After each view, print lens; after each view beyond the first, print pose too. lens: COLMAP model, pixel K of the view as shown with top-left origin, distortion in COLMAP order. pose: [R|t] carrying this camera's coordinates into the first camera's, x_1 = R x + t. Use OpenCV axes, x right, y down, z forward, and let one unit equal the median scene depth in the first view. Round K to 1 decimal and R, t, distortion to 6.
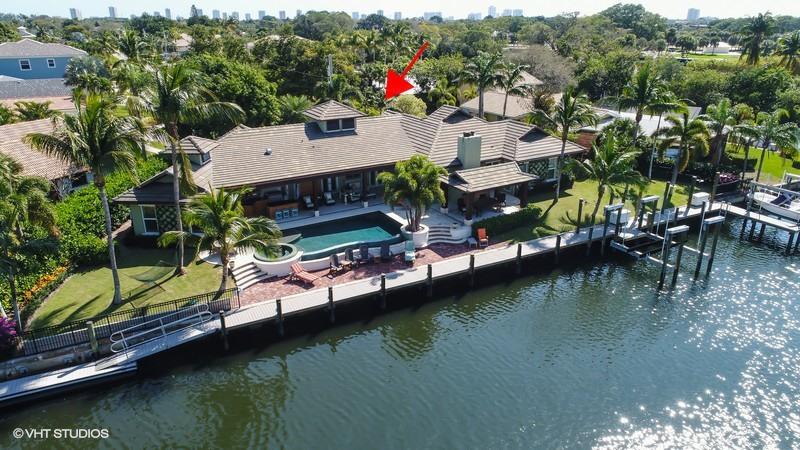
lens RADIAL K [[579.9, 0, 400.1], [0, 579.9, 223.8], [0, 0, 1]] dist [0.003133, 0.002271]
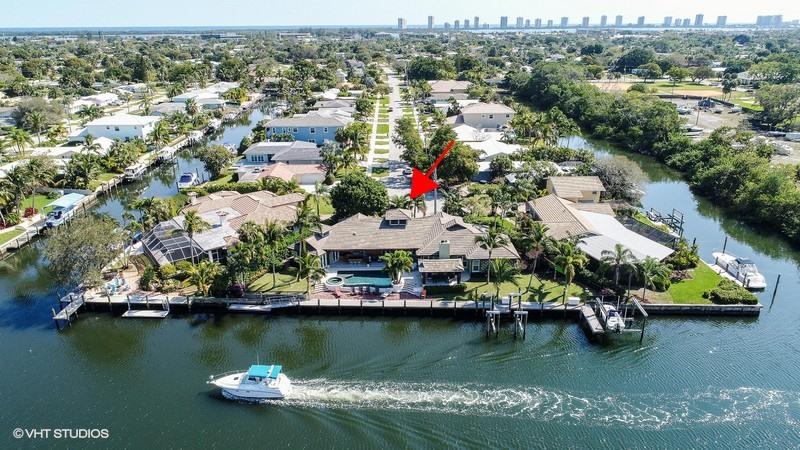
lens RADIAL K [[579.9, 0, 400.2], [0, 579.9, 225.3], [0, 0, 1]] dist [0.003133, 0.002271]
pose [[0.871306, 0.184215, -0.454853, 1.088443], [-0.175204, 0.982558, 0.062320, -0.377983], [0.458400, 0.025393, 0.888383, -1.055382]]
